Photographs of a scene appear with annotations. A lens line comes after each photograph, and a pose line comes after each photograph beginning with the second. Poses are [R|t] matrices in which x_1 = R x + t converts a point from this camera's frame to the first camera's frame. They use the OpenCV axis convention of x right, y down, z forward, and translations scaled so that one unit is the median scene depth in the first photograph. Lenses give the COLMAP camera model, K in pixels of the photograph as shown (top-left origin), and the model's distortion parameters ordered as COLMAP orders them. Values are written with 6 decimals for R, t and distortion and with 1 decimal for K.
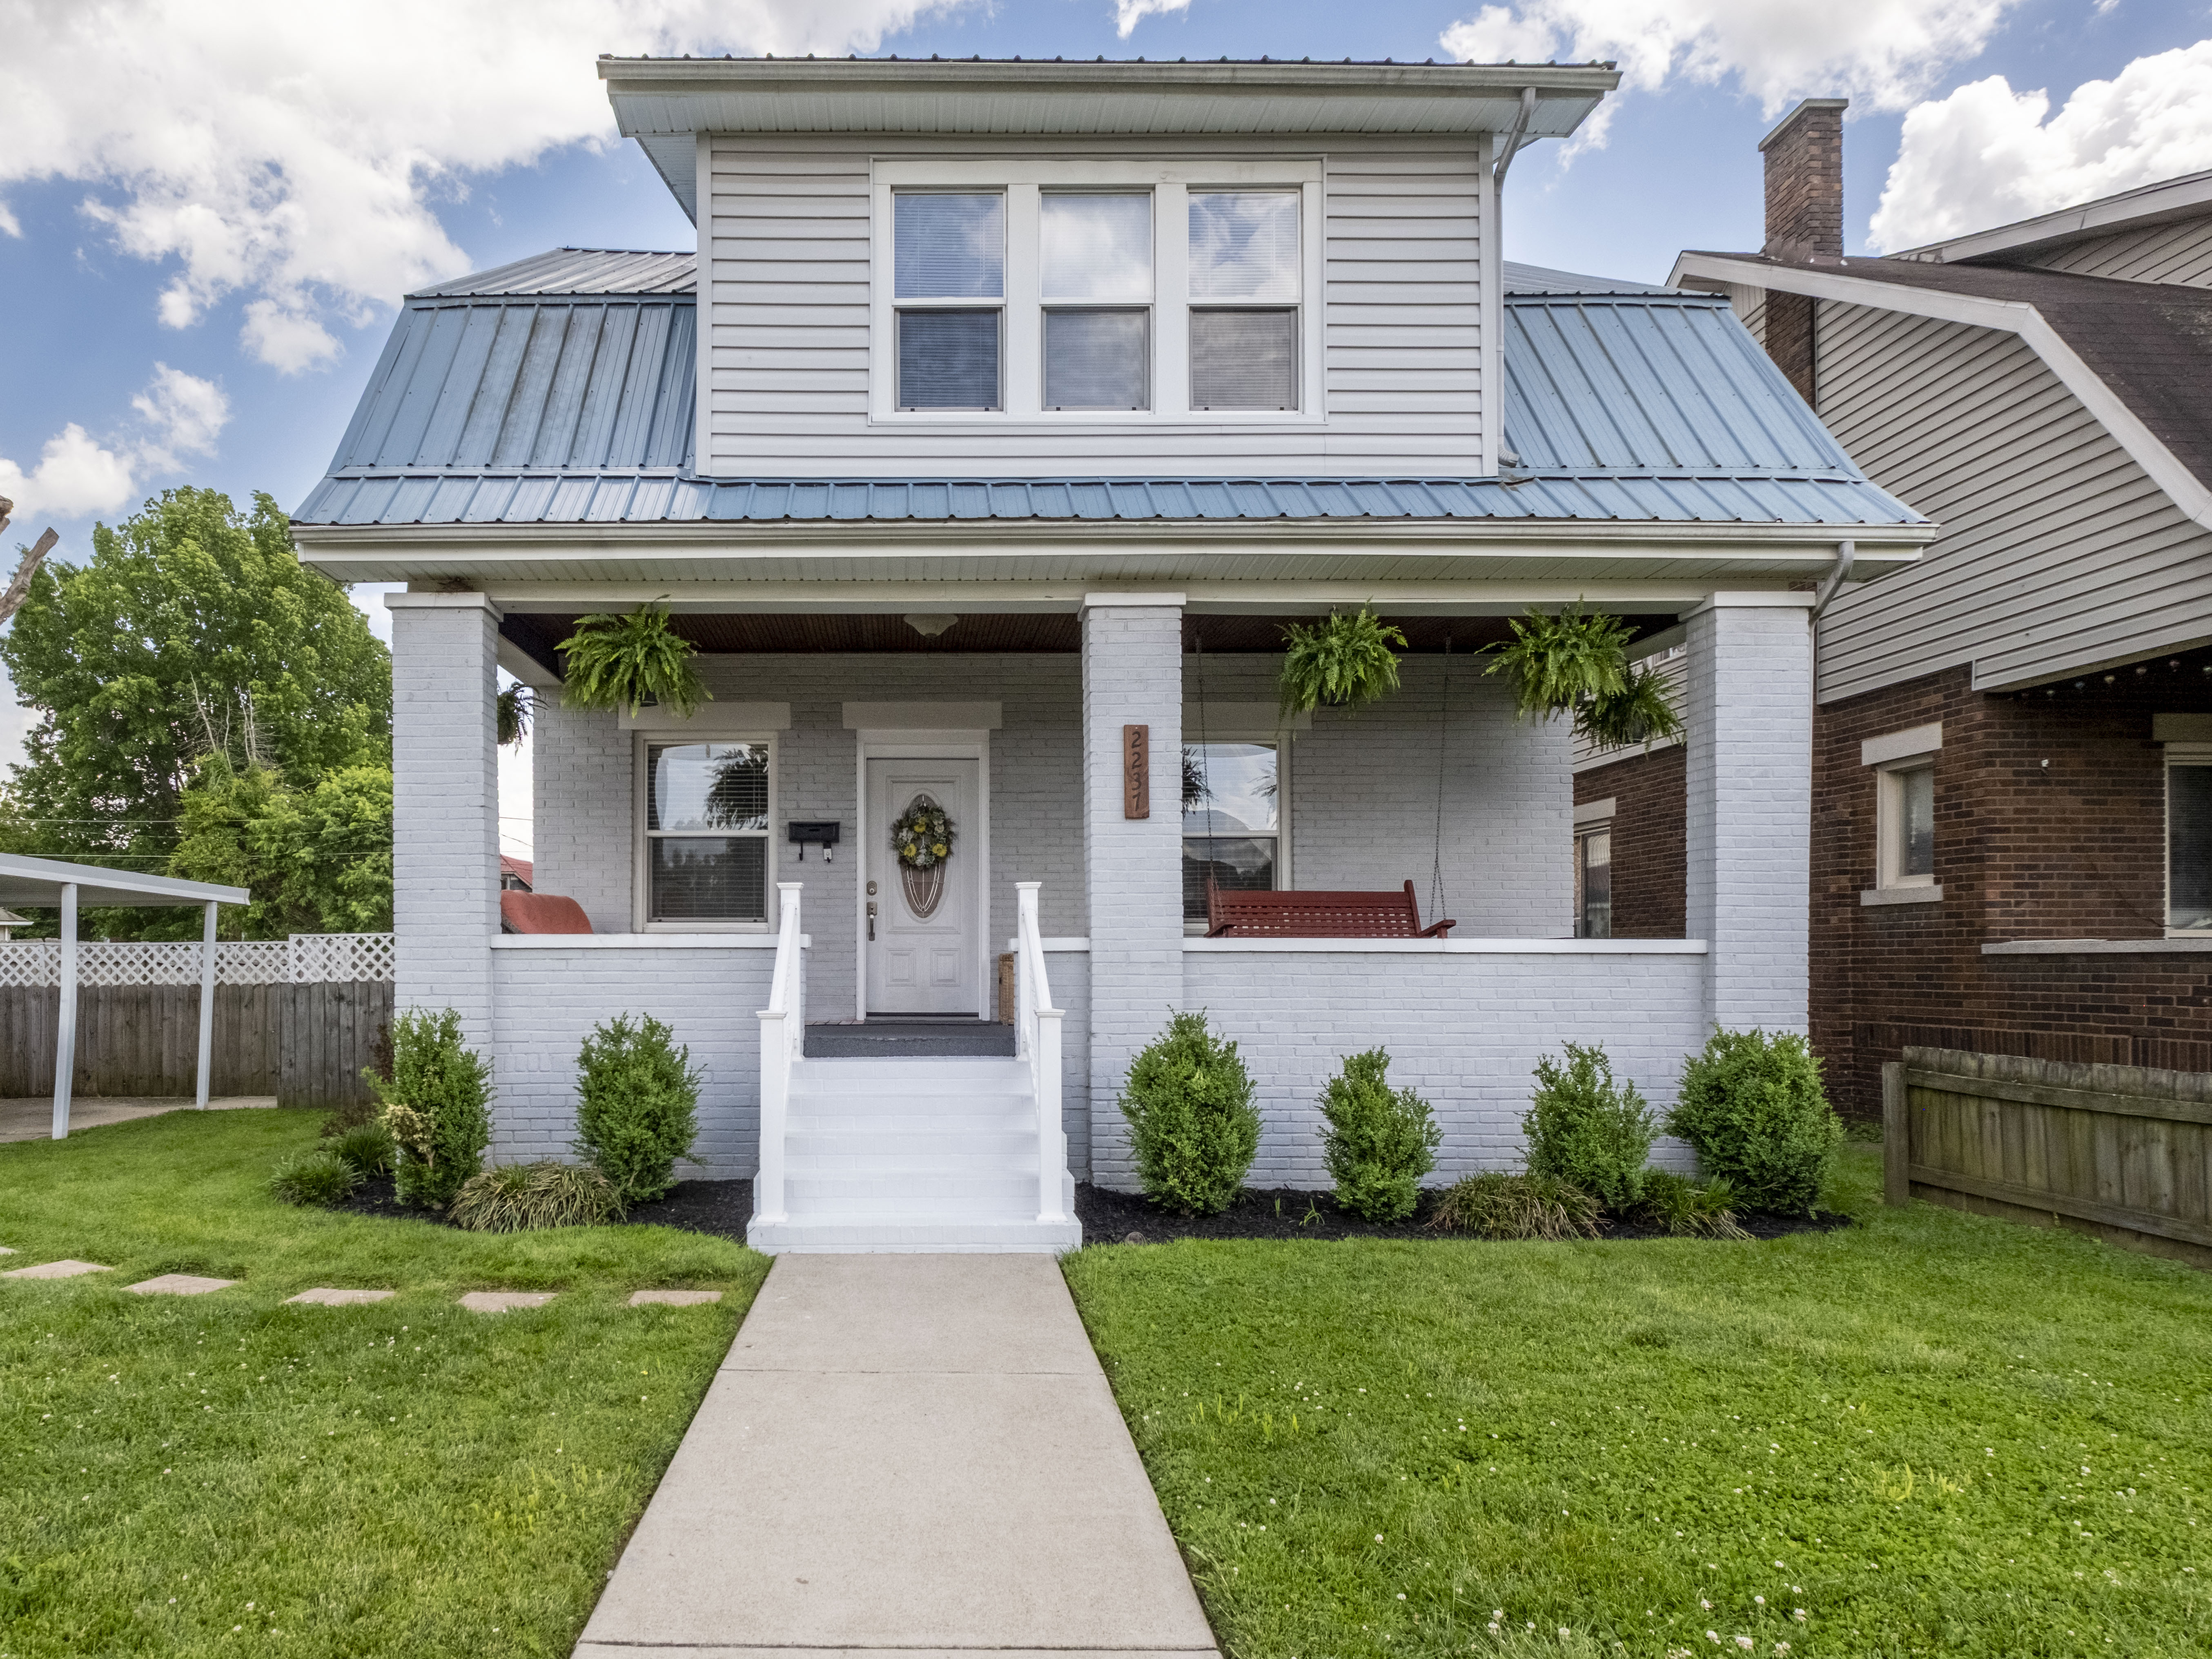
lens RADIAL K [[1379.0, 0, 929.0], [0, 1379.0, 968.1], [0, 0, 1]] dist [-0.003573, -0.005579]
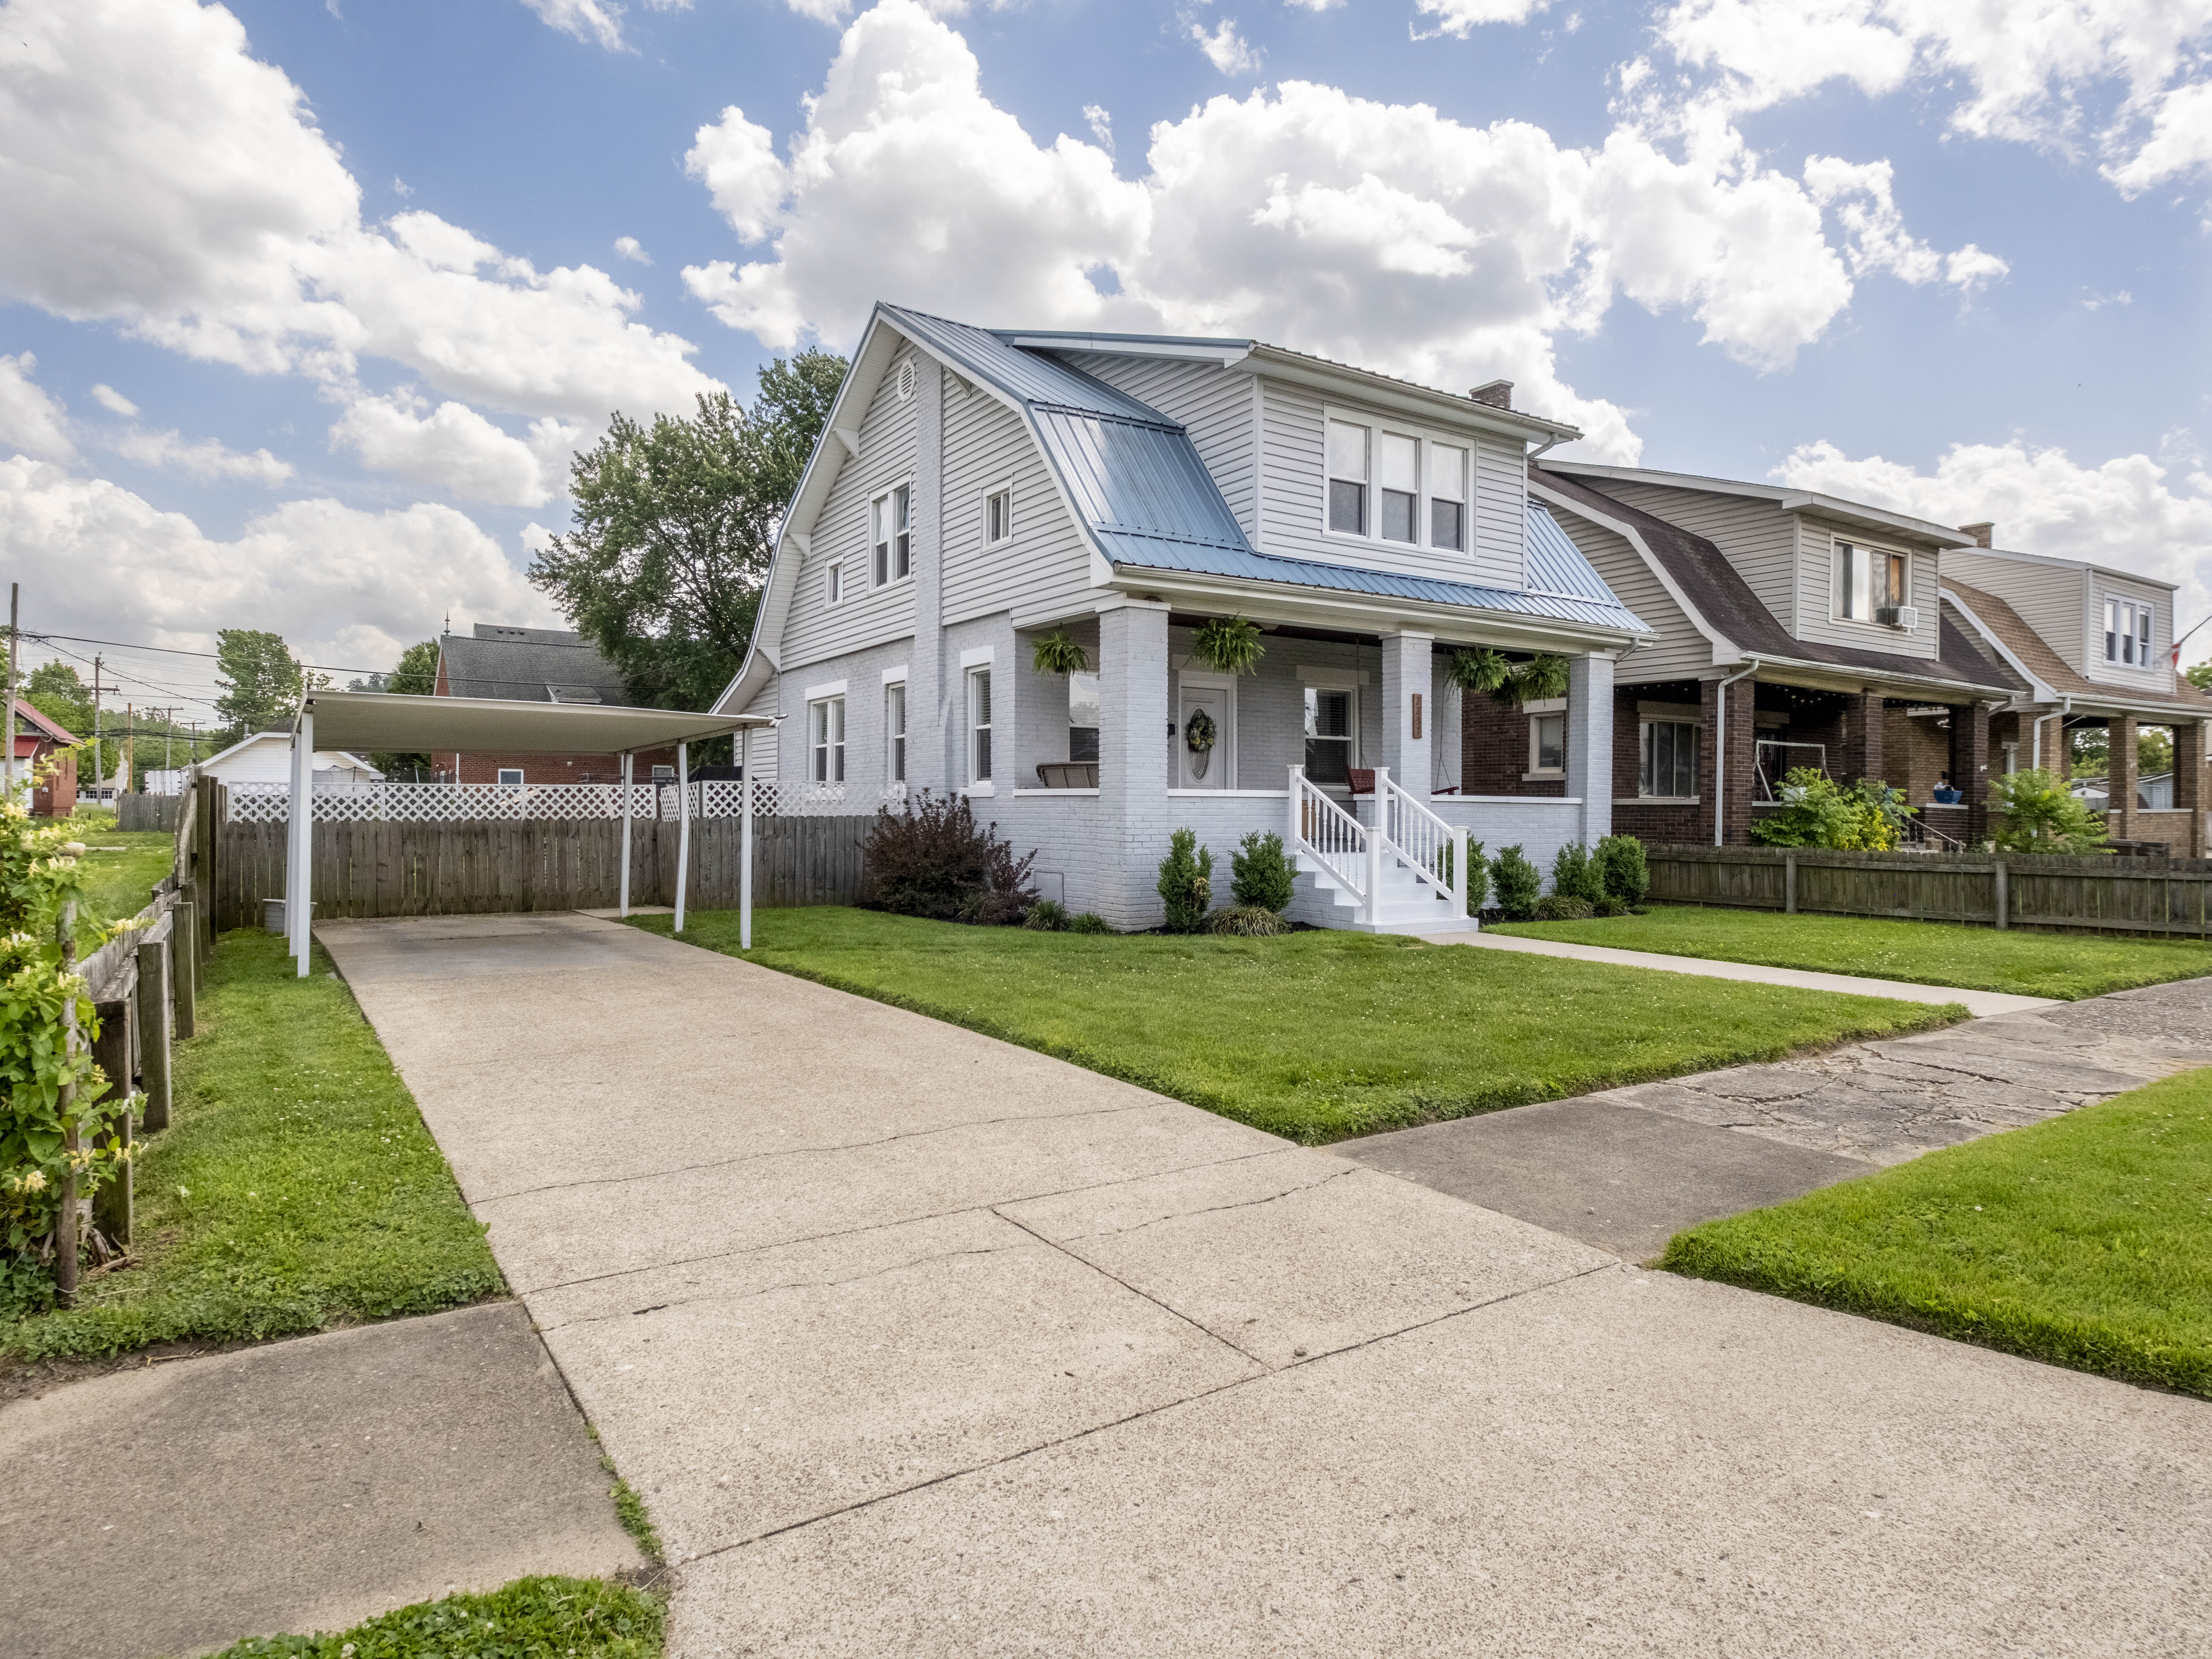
lens RADIAL K [[1259.3, 0, 1091.9], [0, 1259.3, 818.0], [0, 0, 1]] dist [-0.001026, 0.000837]
pose [[0.840801, 0.001201, 0.541343, -1.040992], [-0.003584, 0.999988, 0.003348, 0.007591], [-0.541332, -0.004755, 0.840795, -0.283214]]
